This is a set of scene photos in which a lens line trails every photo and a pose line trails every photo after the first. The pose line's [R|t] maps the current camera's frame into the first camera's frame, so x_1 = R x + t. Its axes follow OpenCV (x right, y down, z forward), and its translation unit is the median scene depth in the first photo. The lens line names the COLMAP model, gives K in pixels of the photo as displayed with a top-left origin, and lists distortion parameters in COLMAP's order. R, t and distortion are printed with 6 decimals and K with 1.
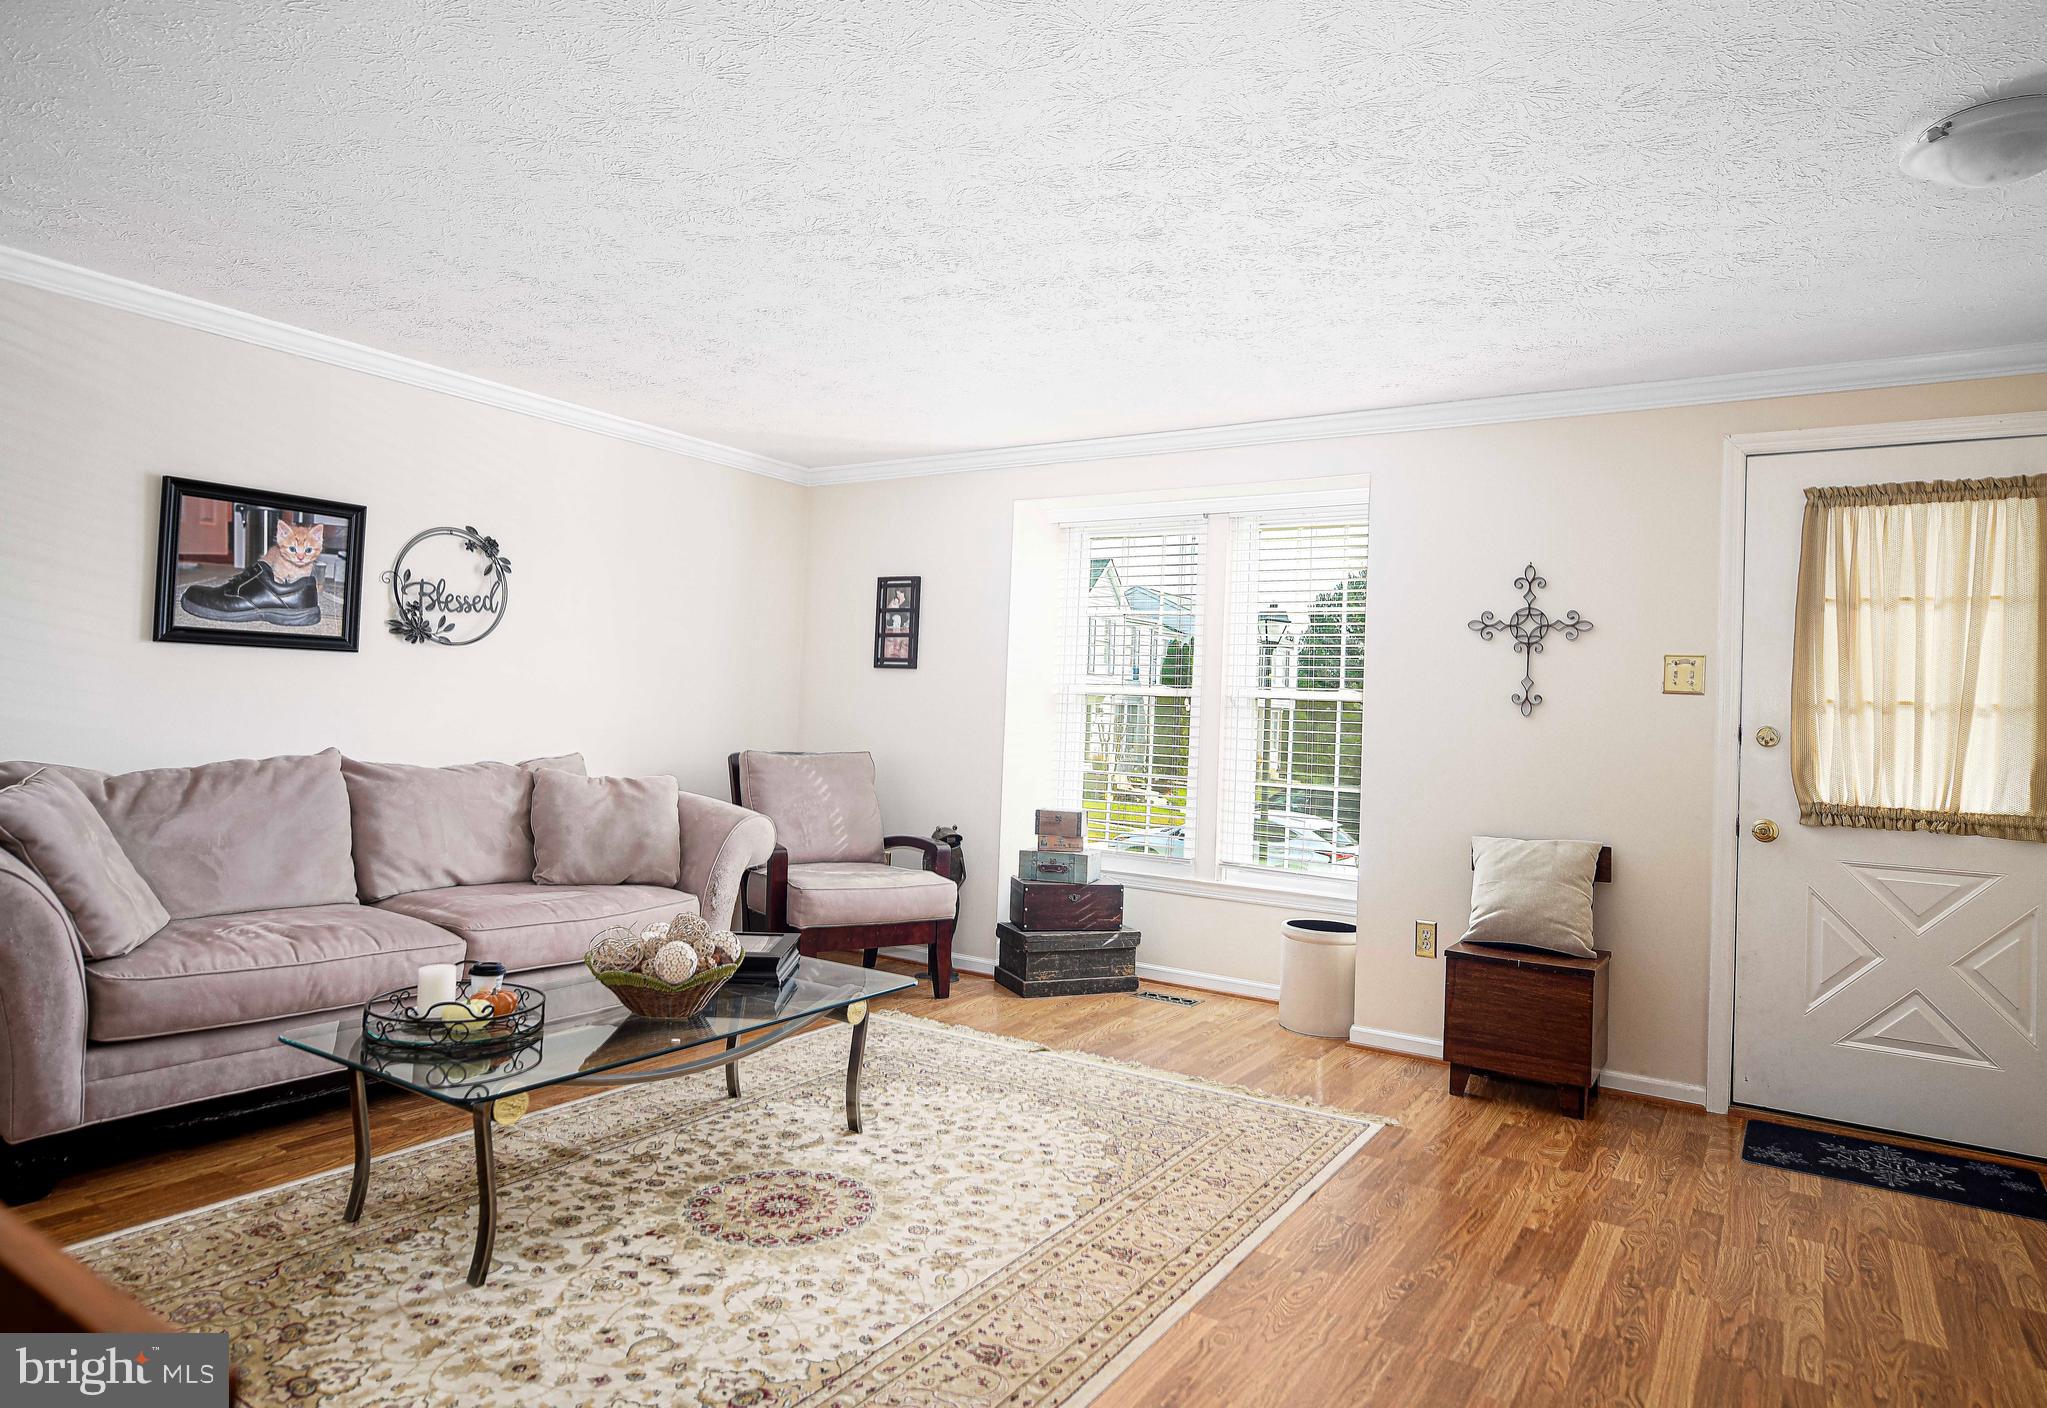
lens RADIAL K [[1213.2, 0, 1037.3], [0, 1213.2, 686.8], [0, 0, 1]] dist [0.000514, -0.001863]
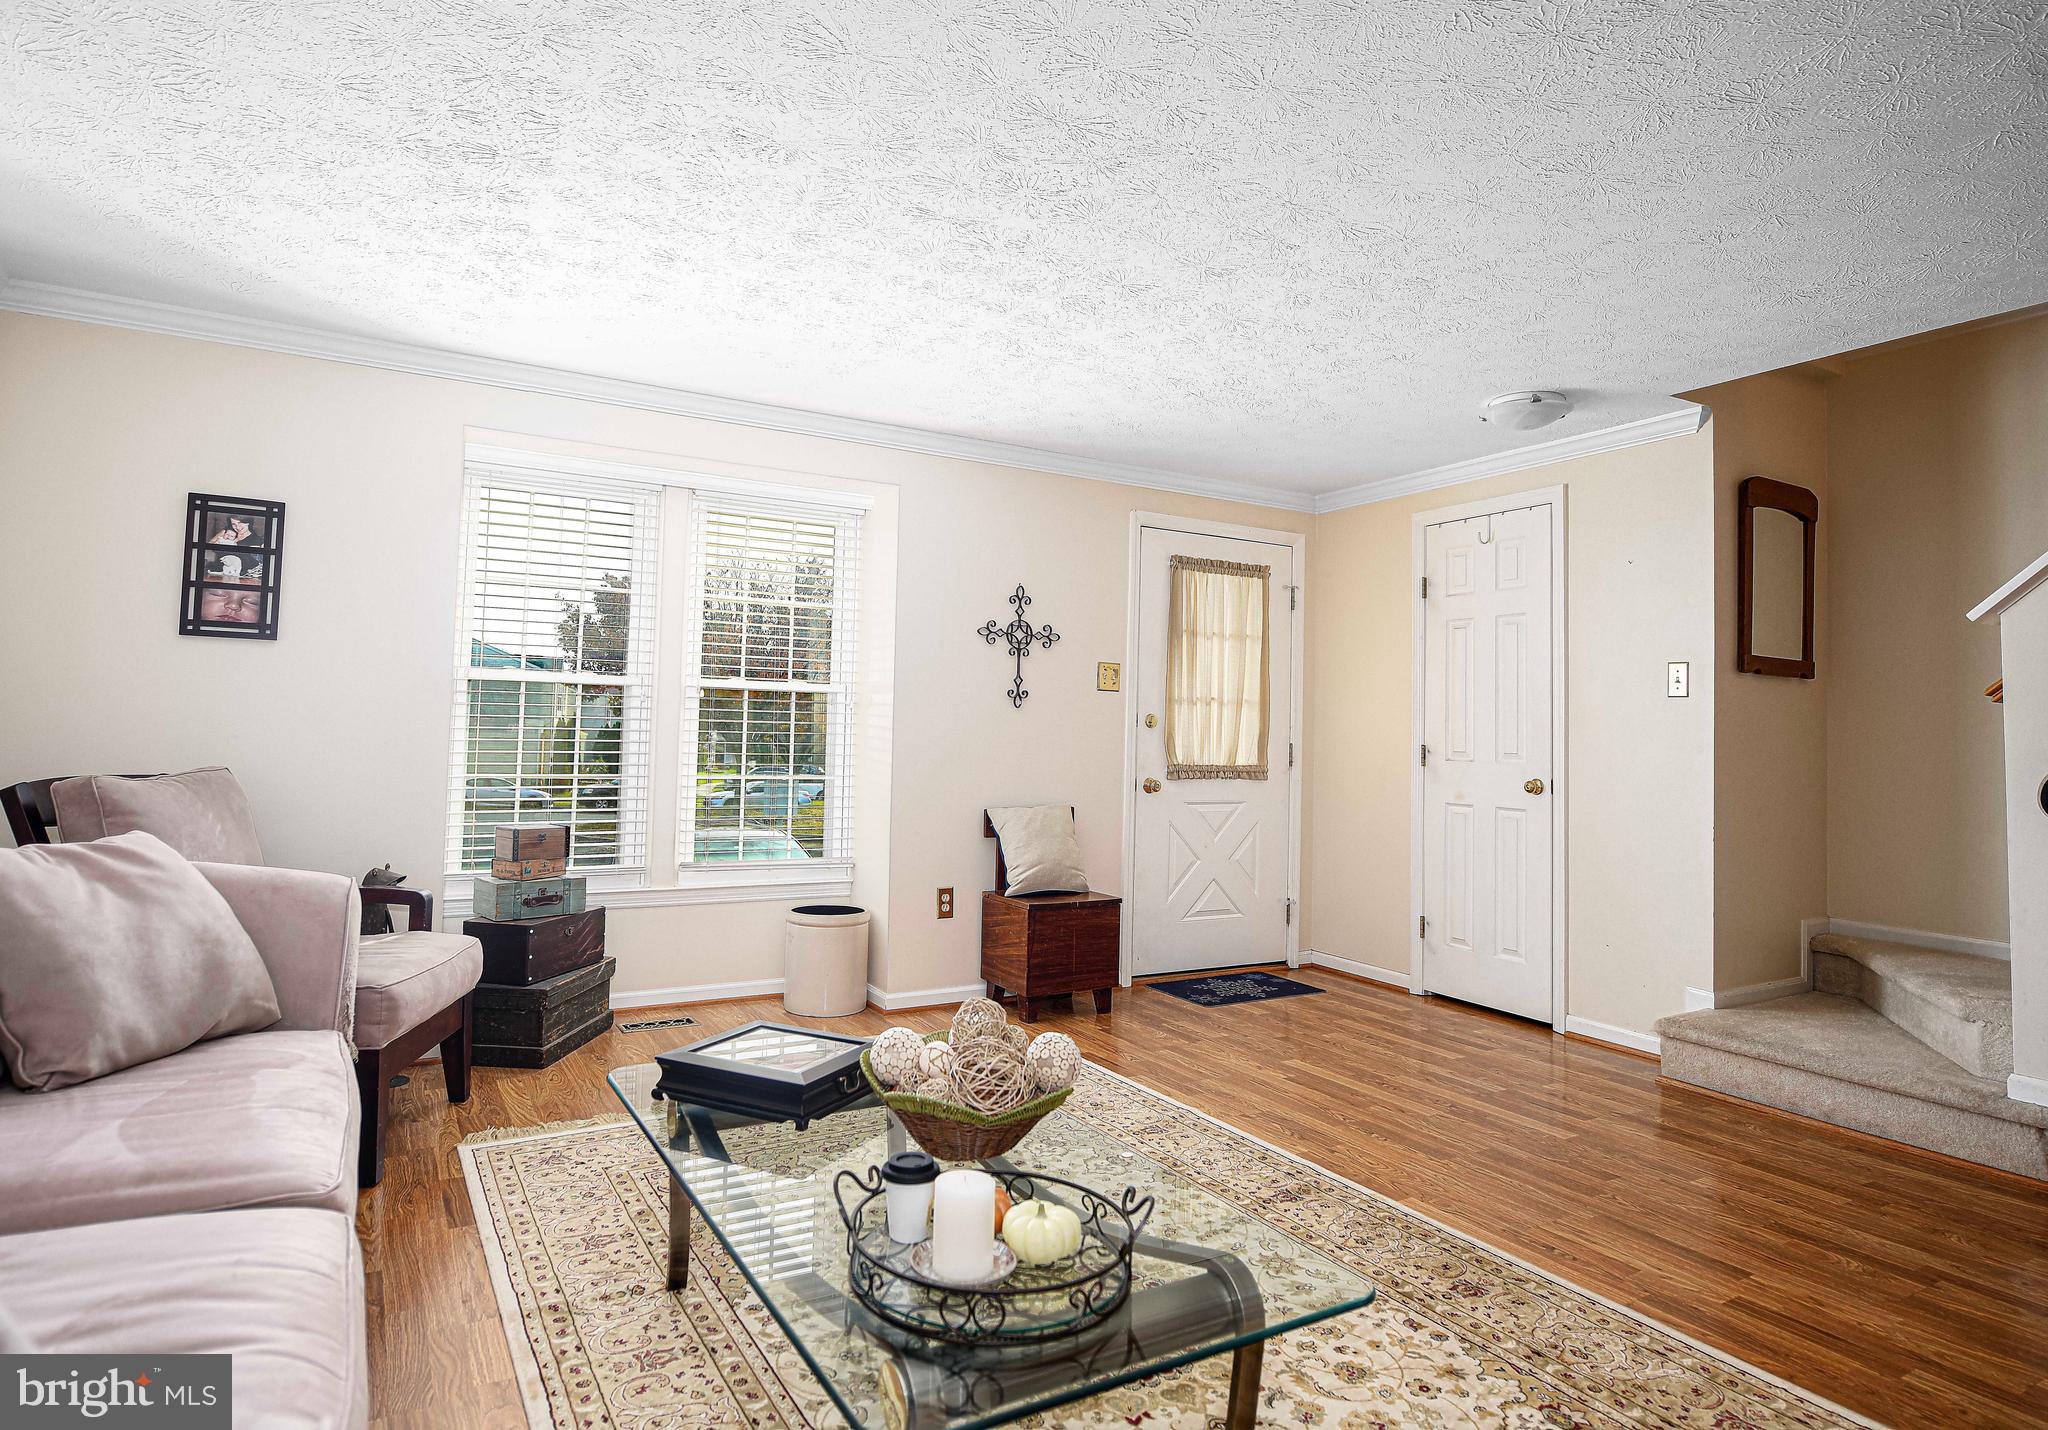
lens RADIAL K [[1123.4, 0, 992.1], [0, 1123.4, 684.0], [0, 0, 1]] dist [-0.006803, 0.000468]
pose [[0.467816, 0.009389, 0.883776, -0.694785], [-0.022709, 0.999741, 0.001399, -0.000650], [-0.883534, -0.020724, 0.467908, 0.545999]]
